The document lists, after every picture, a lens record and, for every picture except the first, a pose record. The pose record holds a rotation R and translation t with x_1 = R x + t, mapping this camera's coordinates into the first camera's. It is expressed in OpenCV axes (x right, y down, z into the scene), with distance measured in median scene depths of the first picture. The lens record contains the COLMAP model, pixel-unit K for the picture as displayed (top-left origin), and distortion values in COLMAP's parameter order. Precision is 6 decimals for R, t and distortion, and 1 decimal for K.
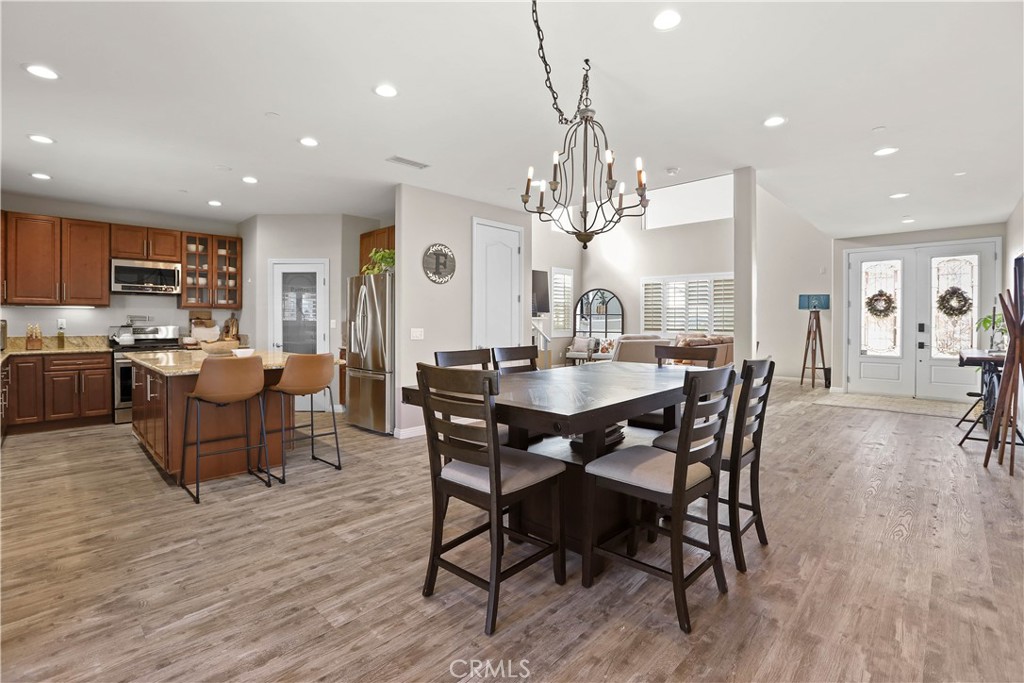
lens RADIAL K [[473.9, 0, 512.6], [0, 473.9, 322.1], [0, 0, 1]] dist [-0.000276, -0.000040]
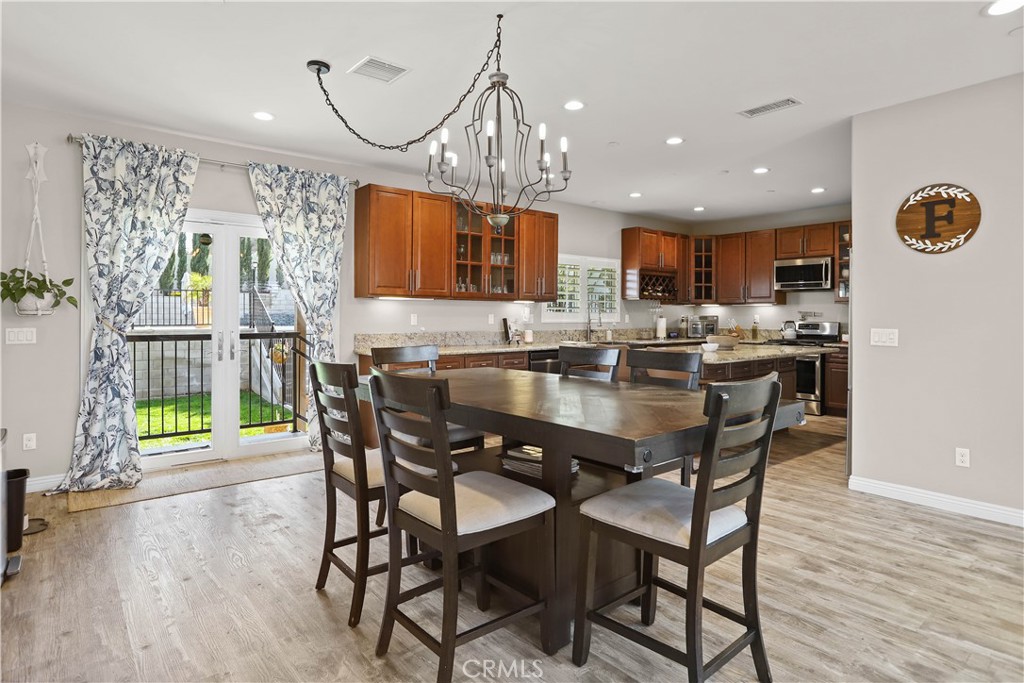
lens RADIAL K [[585.1, 0, 511.8], [0, 585.1, 320.9], [0, 0, 1]] dist [0.000293, 0.000116]
pose [[-0.090752, 0.007304, -0.995847, 0.602410], [-0.001589, 0.999971, 0.007479, -0.002350], [0.995872, 0.002261, -0.090738, 0.542179]]
